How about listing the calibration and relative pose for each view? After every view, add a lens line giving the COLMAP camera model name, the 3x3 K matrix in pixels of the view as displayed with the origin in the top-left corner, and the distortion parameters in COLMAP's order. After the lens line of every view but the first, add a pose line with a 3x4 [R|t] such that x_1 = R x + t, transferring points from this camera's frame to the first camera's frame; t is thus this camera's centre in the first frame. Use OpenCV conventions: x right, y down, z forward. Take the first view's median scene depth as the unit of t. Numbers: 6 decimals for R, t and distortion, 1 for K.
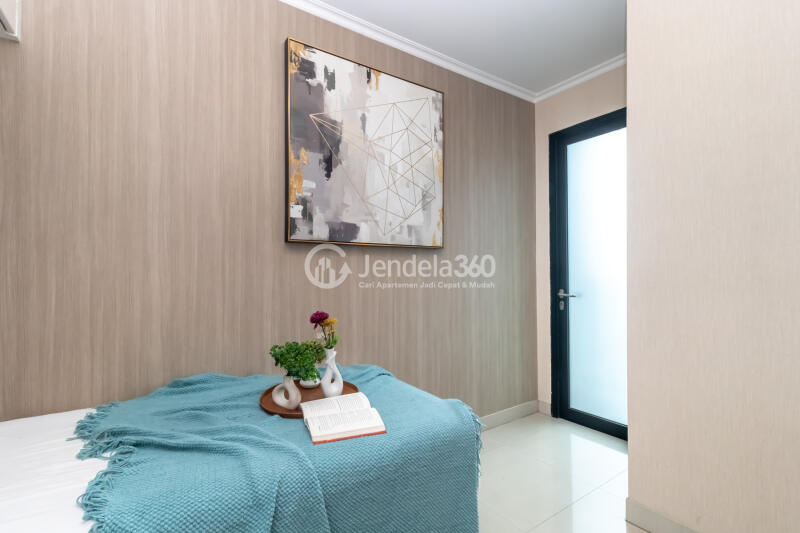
lens RADIAL K [[365.5, 0, 400.1], [0, 365.5, 268.1], [0, 0, 1]] dist [0.002399, 0.000059]
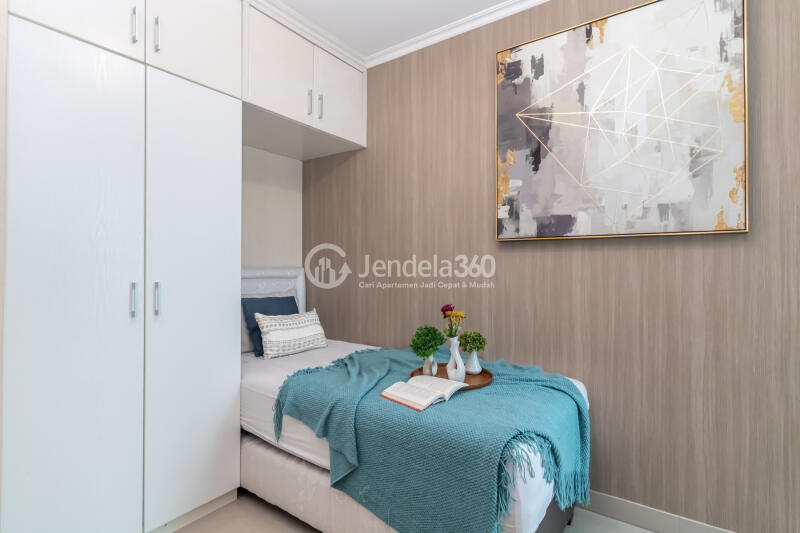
lens RADIAL K [[396.1, 0, 399.9], [0, 396.1, 264.5], [0, 0, 1]] dist [-0.000925, -0.000149]
pose [[0.354426, -0.000641, -0.935084, 0.647065], [0.007681, 0.999968, 0.002226, -0.007764], [0.935052, -0.007971, 0.354420, 0.297596]]
